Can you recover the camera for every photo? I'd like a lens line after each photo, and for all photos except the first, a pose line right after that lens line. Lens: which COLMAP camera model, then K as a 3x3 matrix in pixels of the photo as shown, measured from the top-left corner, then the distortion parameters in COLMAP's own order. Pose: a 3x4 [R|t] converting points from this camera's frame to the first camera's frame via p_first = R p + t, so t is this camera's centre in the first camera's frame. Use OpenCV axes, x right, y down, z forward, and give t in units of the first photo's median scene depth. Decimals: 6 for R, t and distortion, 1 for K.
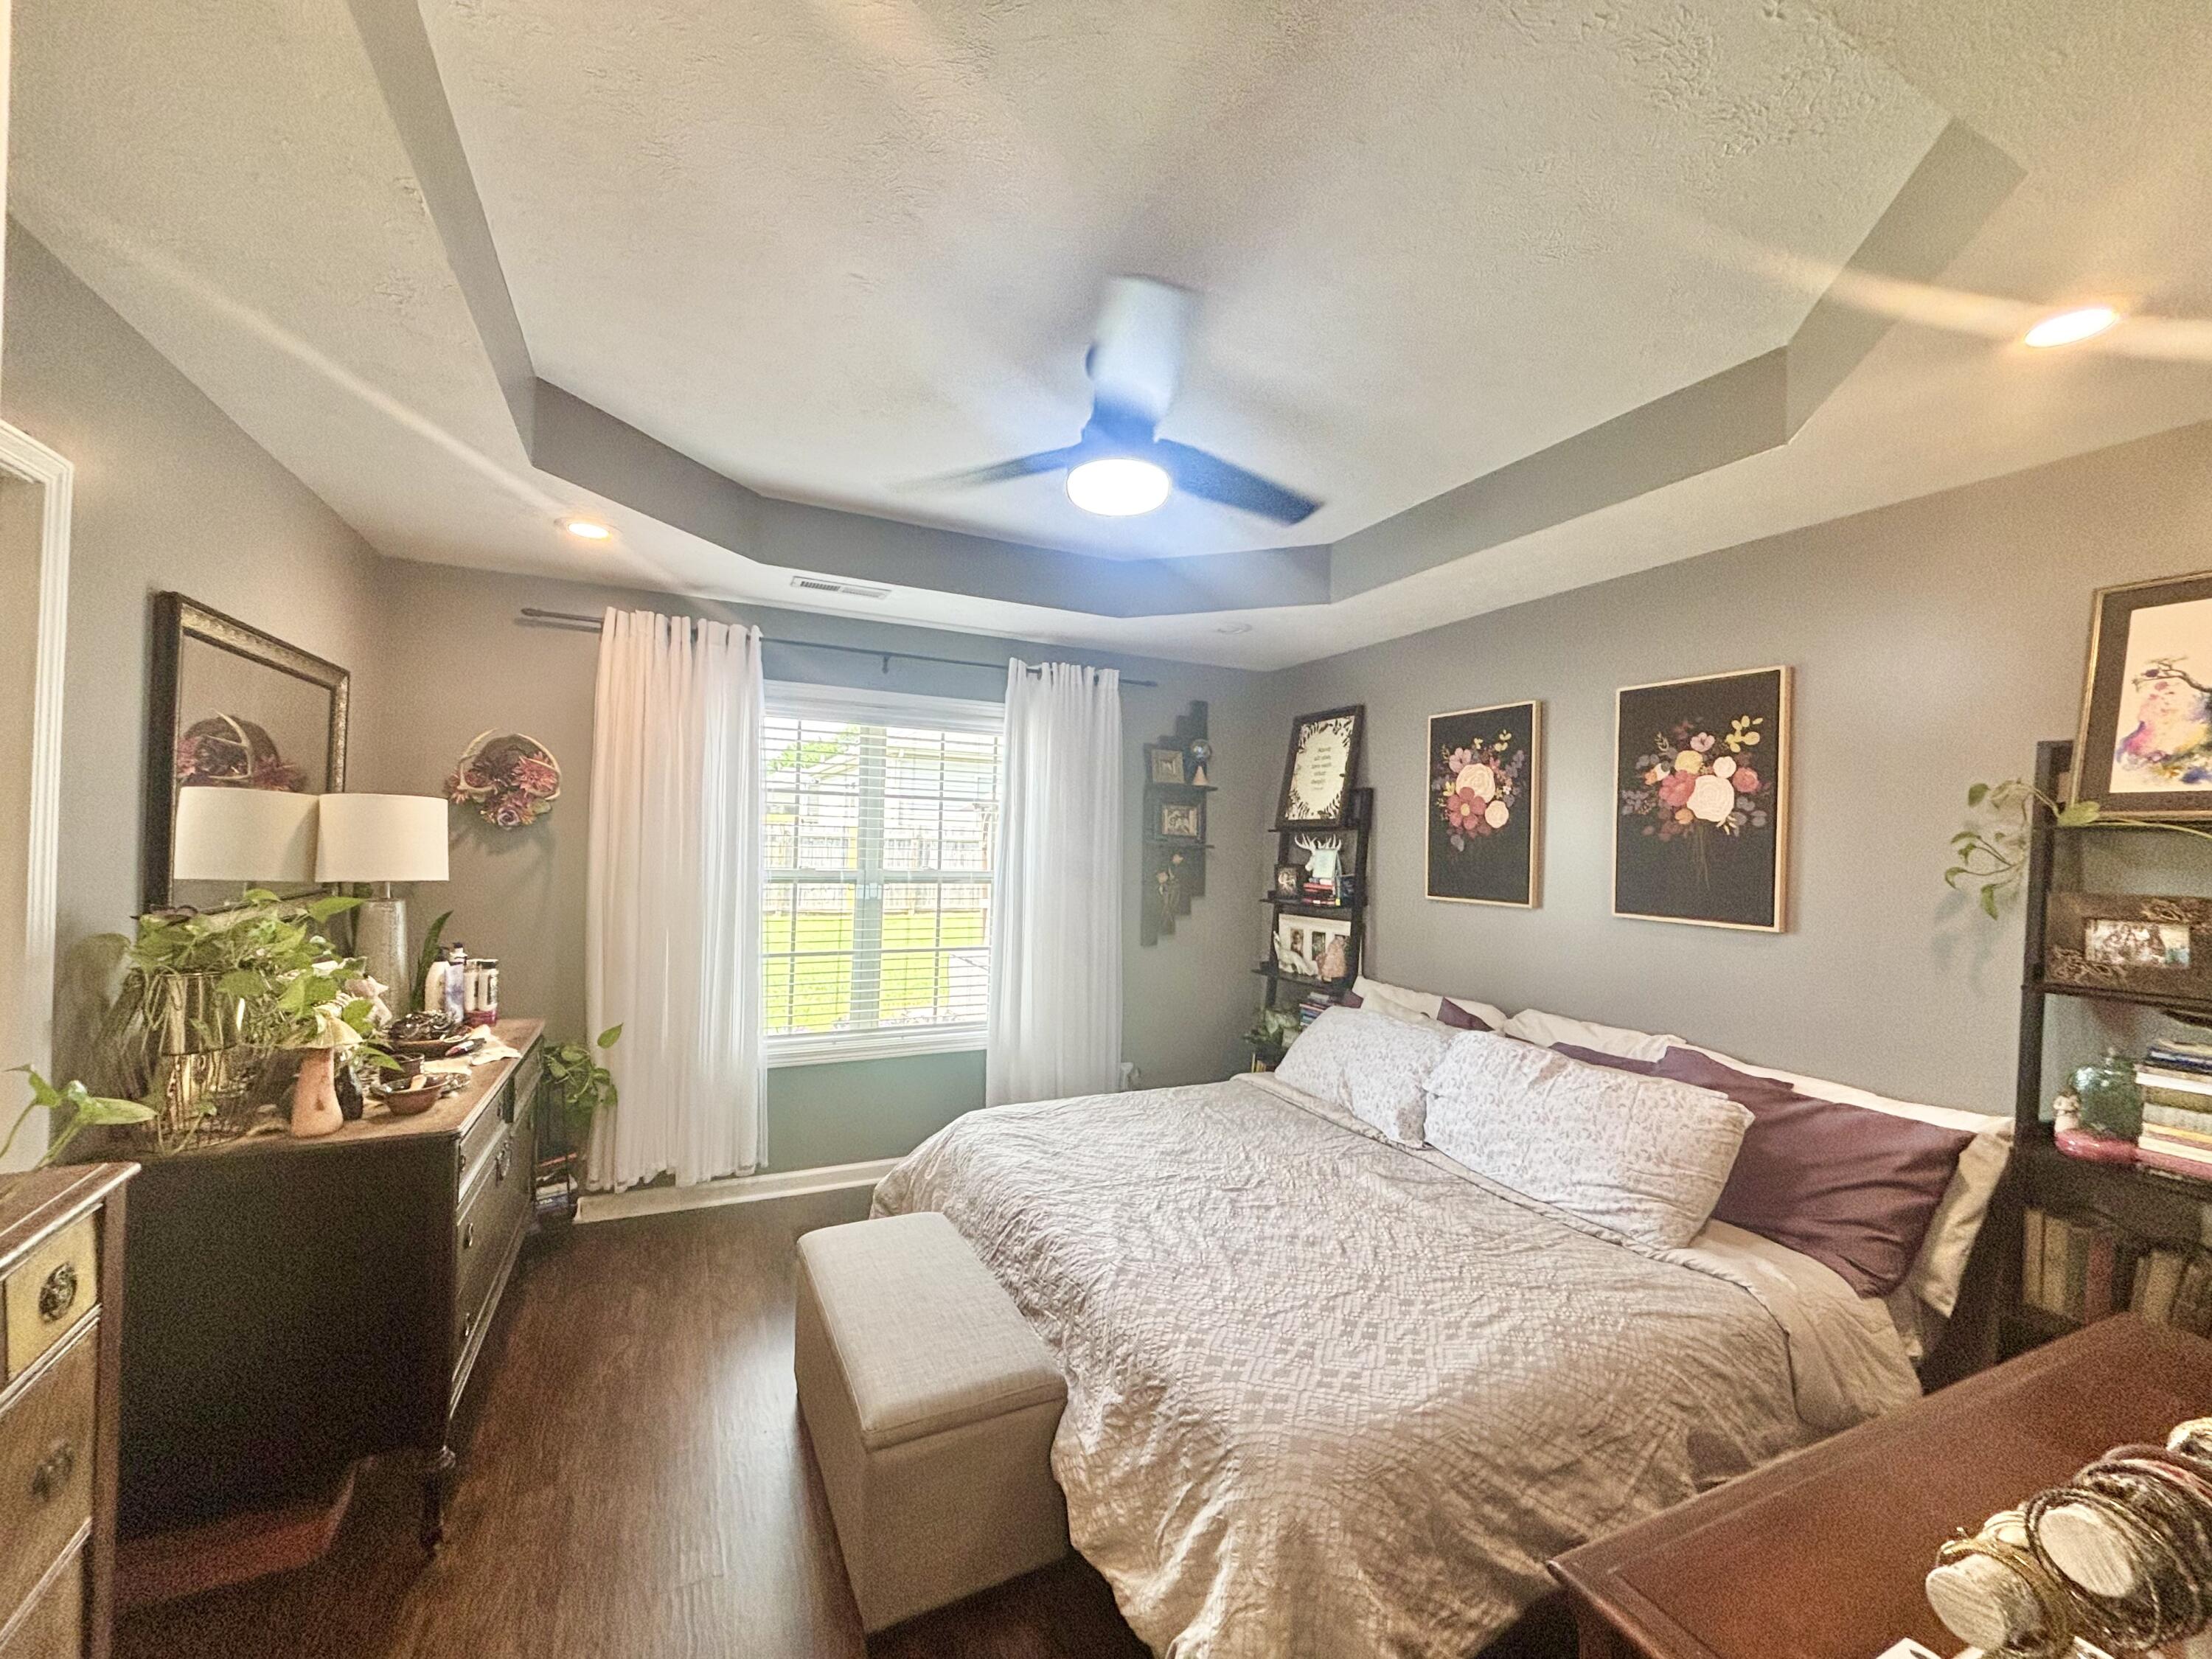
lens RADIAL K [[895.9, 0, 1087.6], [0, 895.9, 831.4], [0, 0, 1]] dist [0.002376, 0.000430]
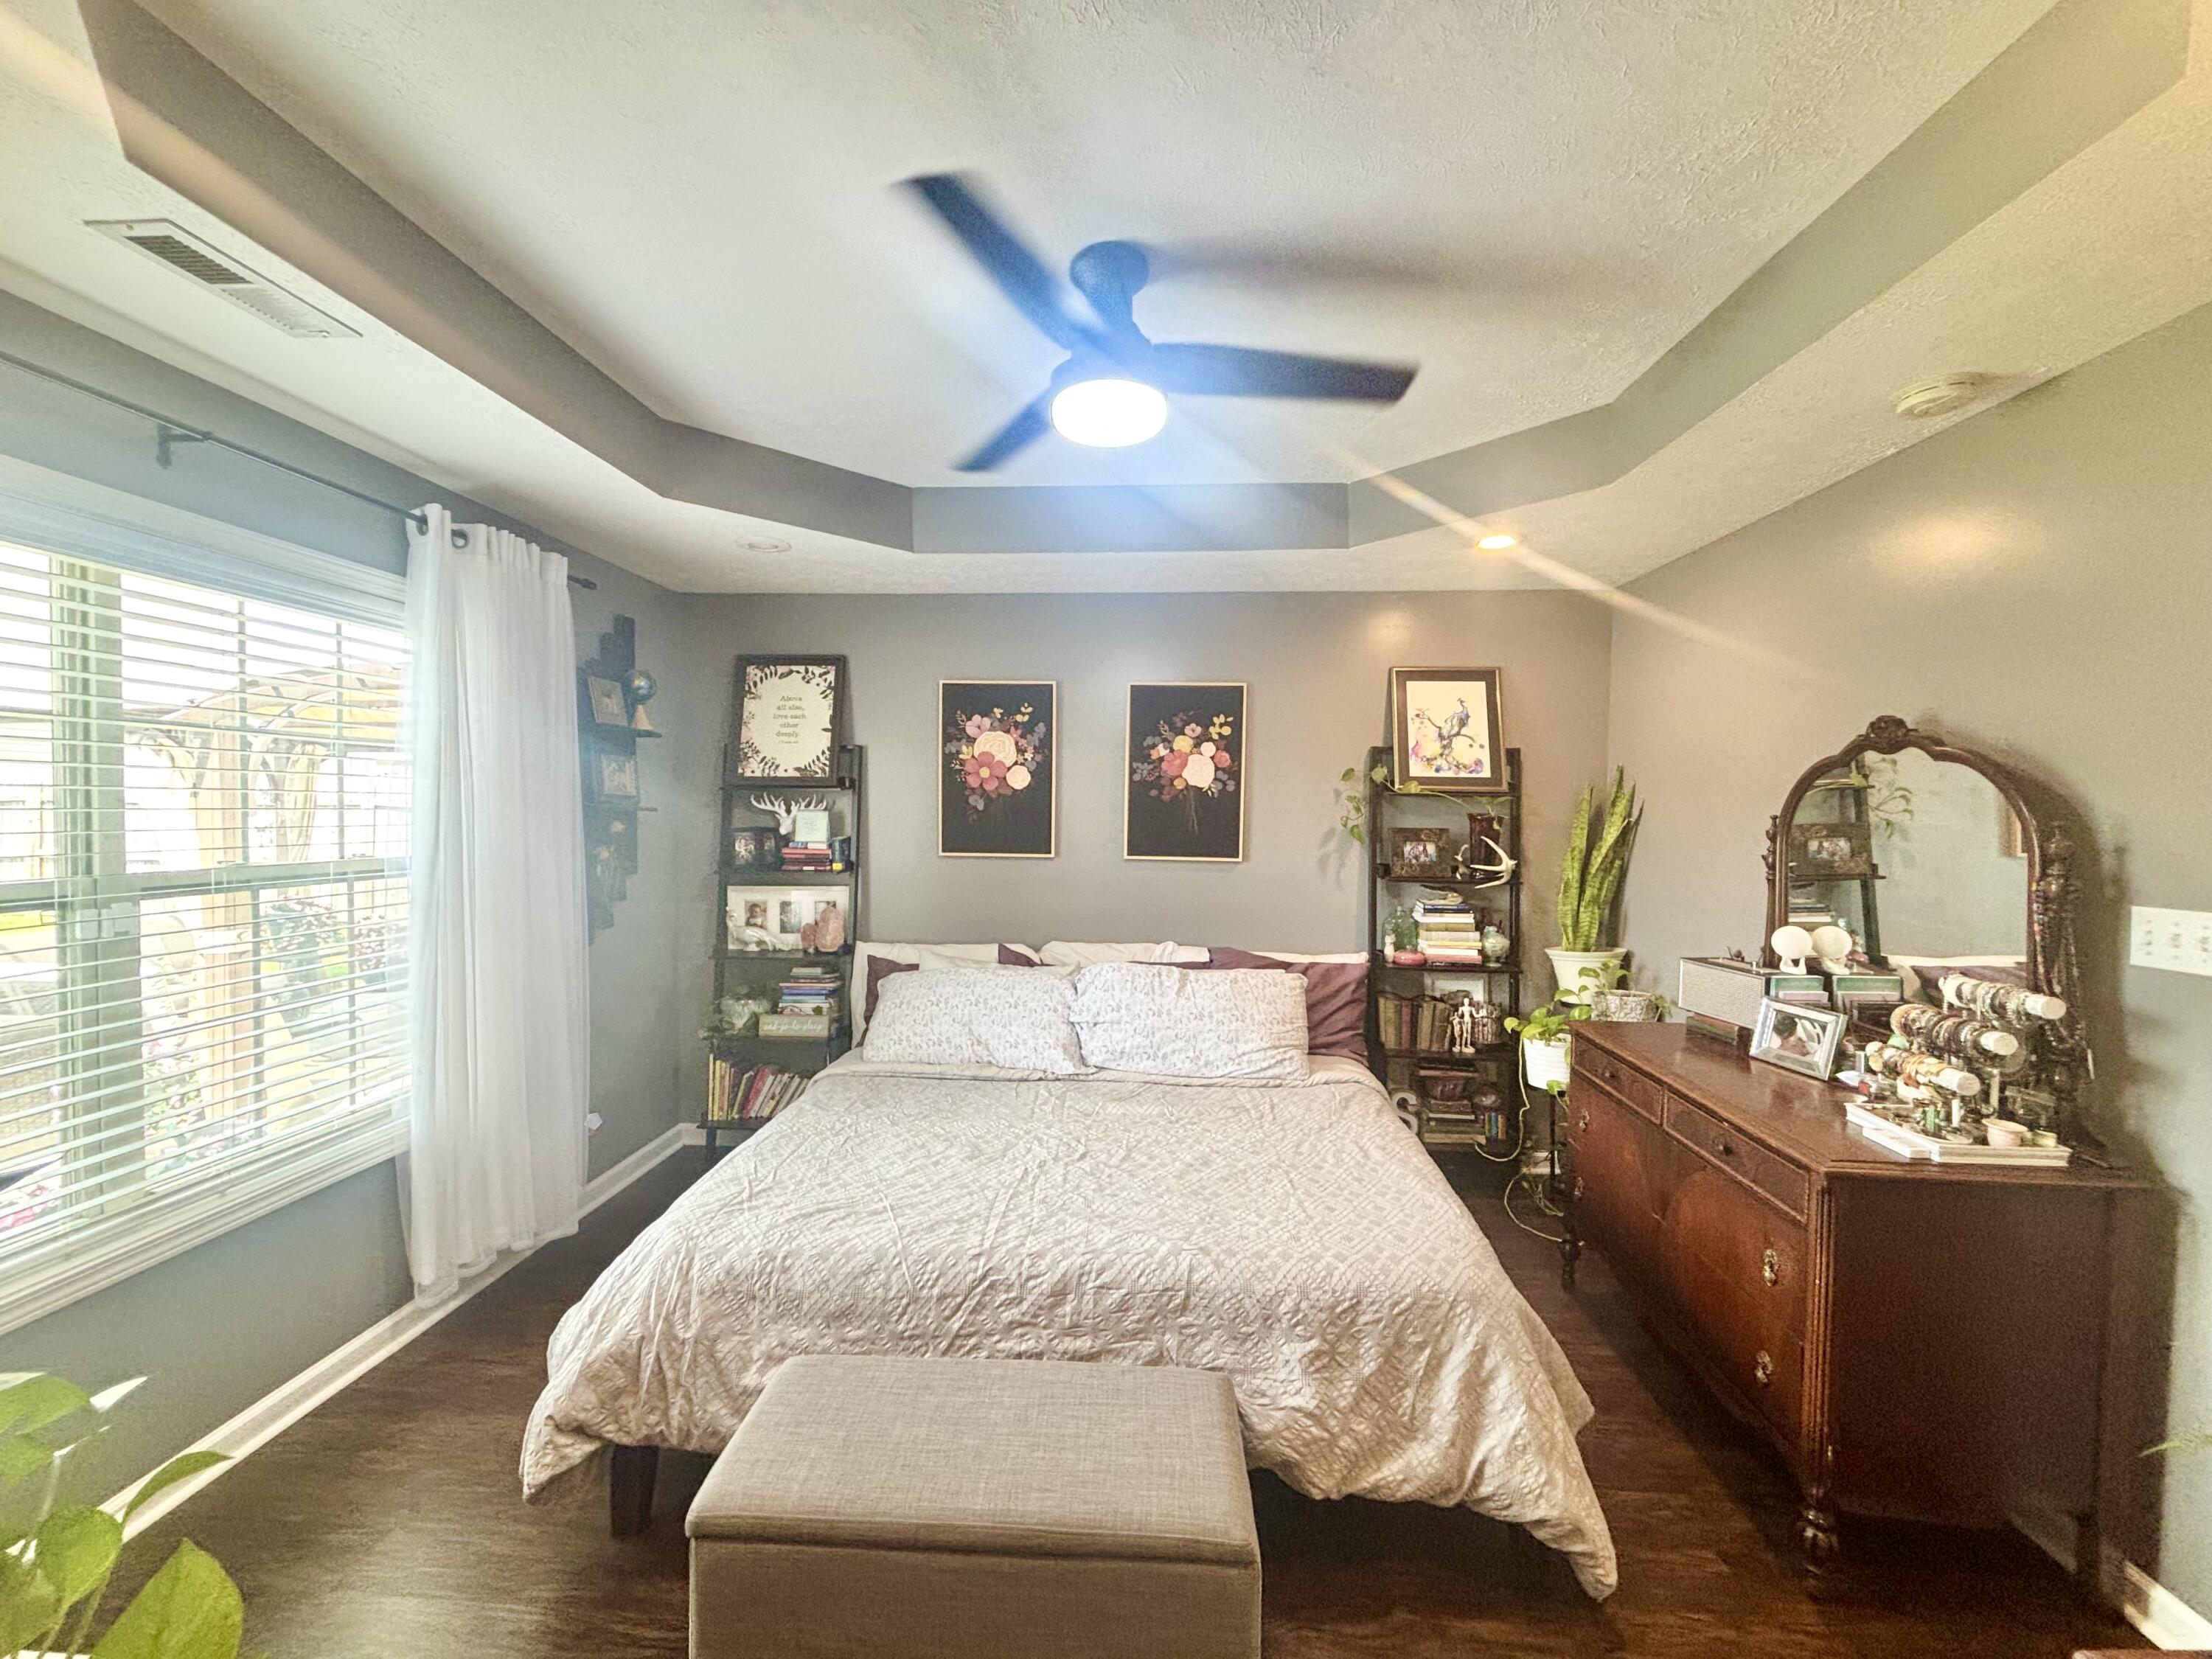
lens RADIAL K [[895.9, 0, 1099.5], [0, 895.9, 834.3], [0, 0, 1]] dist [0.002376, 0.000430]
pose [[0.467734, -0.045818, 0.882681, -0.517531], [-0.008994, 0.998357, 0.056588, -0.012608], [-0.883823, -0.034407, 0.466554, 0.393393]]
